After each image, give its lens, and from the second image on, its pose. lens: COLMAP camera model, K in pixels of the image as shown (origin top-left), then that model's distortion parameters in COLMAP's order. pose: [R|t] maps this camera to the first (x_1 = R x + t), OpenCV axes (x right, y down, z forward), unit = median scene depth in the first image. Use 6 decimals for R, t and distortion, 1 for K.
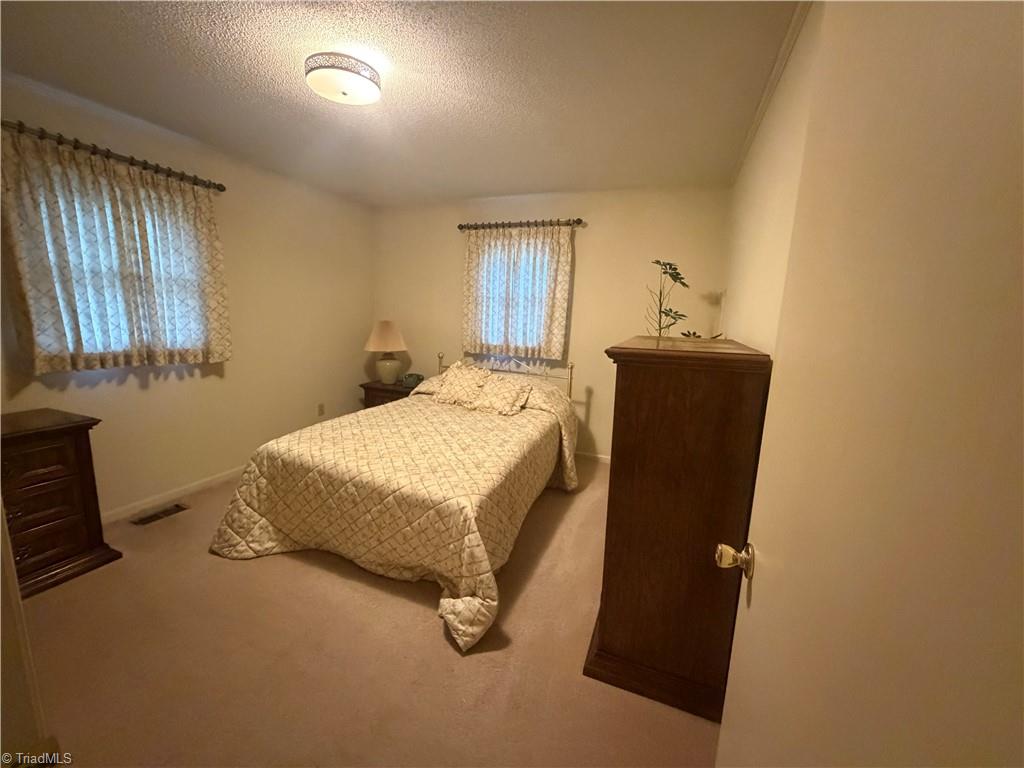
lens RADIAL K [[410.6, 0, 508.6], [0, 410.6, 385.2], [0, 0, 1]] dist [-0.001456, 0.000092]
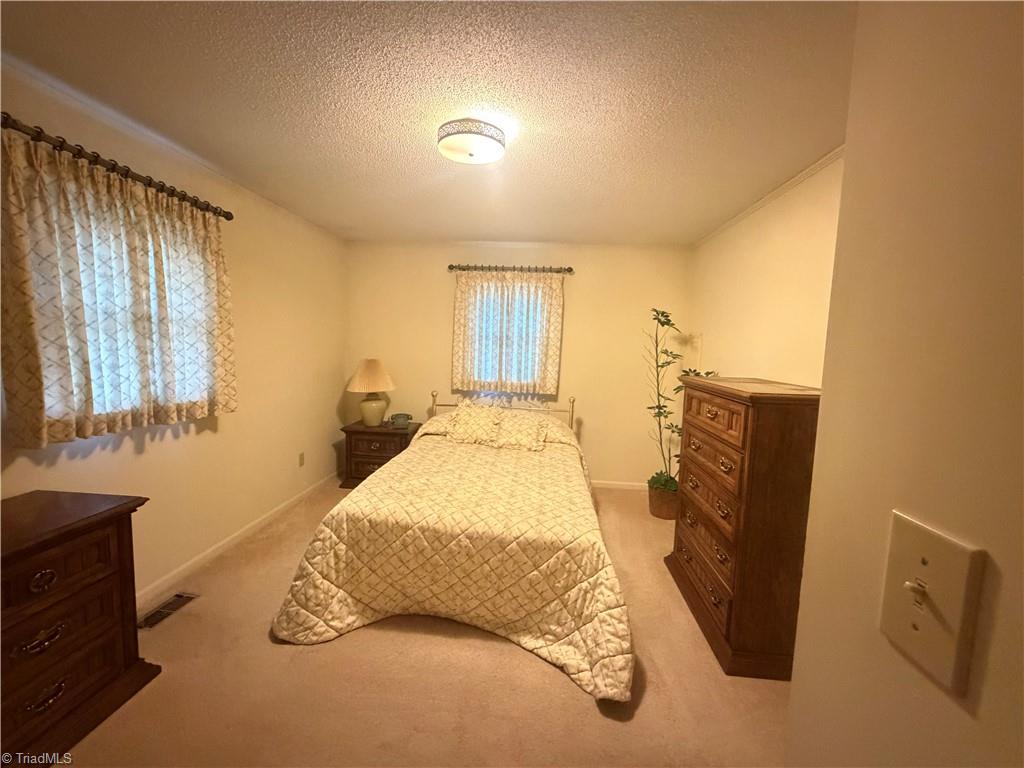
lens RADIAL K [[410.6, 0, 508.6], [0, 410.6, 385.2], [0, 0, 1]] dist [-0.001456, 0.000092]
pose [[0.955112, -0.030789, 0.294641, -0.478499], [0.049657, 0.997152, -0.056770, -0.048180], [-0.292053, 0.068852, 0.953920, 0.013738]]
